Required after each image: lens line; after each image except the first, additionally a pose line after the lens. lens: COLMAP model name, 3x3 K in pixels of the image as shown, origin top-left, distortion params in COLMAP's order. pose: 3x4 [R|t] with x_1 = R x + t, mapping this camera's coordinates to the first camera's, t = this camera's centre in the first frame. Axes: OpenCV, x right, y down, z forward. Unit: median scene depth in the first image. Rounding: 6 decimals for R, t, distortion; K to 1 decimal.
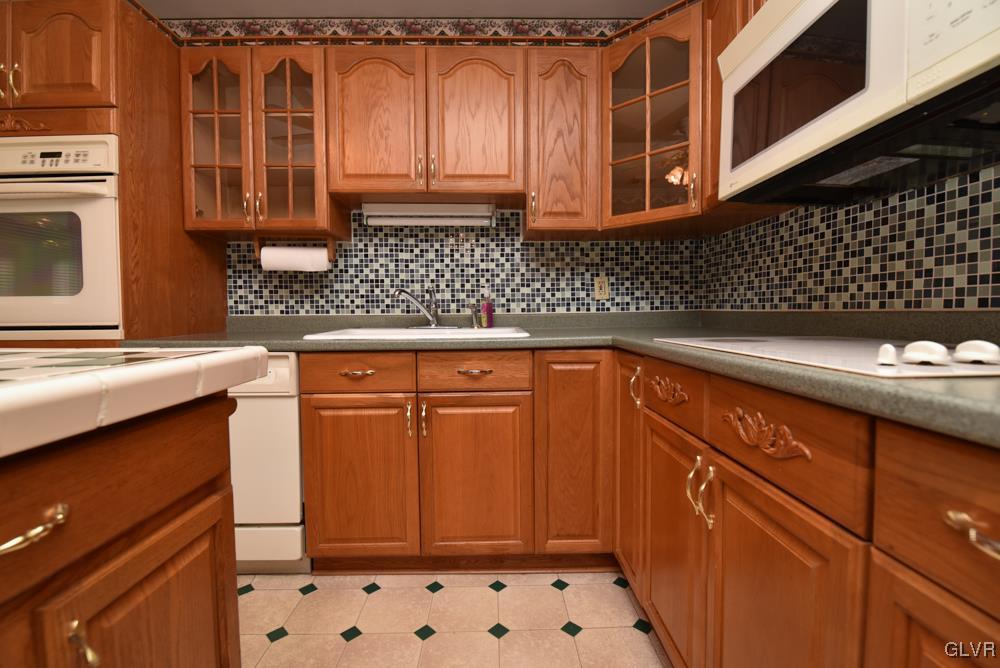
lens RADIAL K [[429.3, 0, 500.0], [0, 429.3, 334.0], [0, 0, 1]] dist [-0.016690, -0.000903]
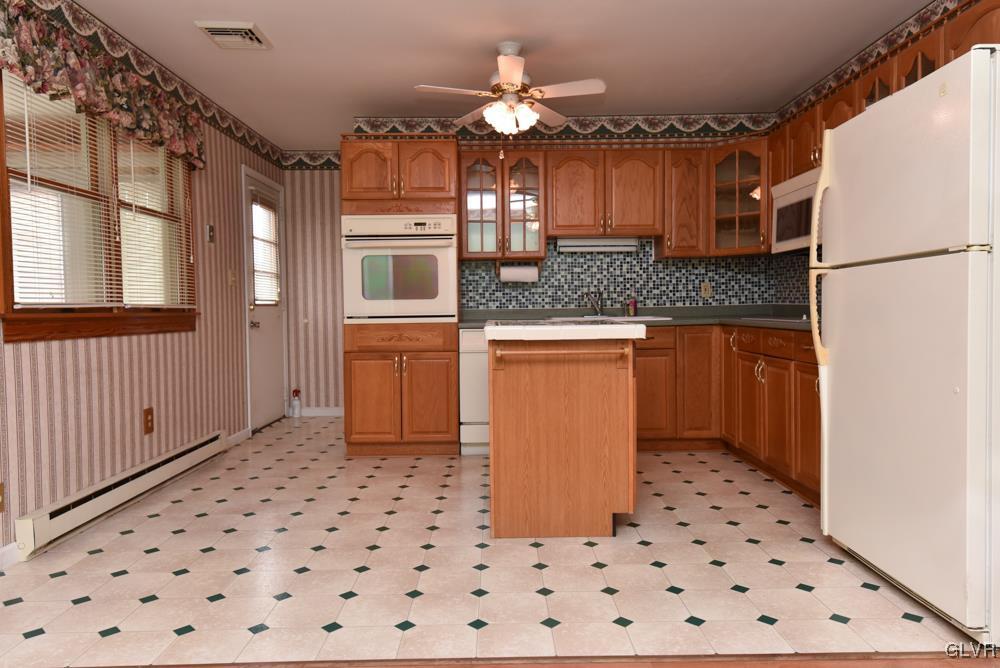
lens RADIAL K [[640.1, 0, 500.0], [0, 640.1, 334.0], [0, 0, 1]] dist [0.006607, -0.000398]
pose [[0.999906, -0.007011, -0.011794, -0.473882], [0.006968, 0.999969, -0.003638, 0.053948], [0.011820, 0.003556, 0.999924, -1.295349]]
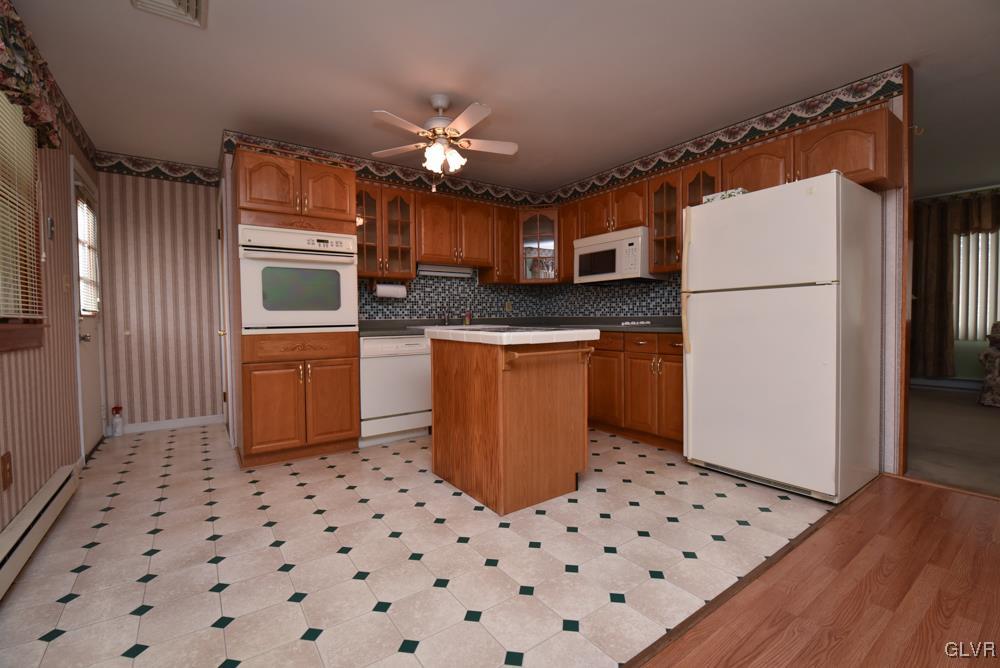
lens RADIAL K [[429.3, 0, 500.0], [0, 429.3, 334.0], [0, 0, 1]] dist [-0.016690, -0.000903]
pose [[0.827800, -0.026843, 0.560381, -1.065275], [0.033098, 0.999452, -0.001018, 0.037211], [-0.560047, 0.019390, 0.828234, -0.829367]]
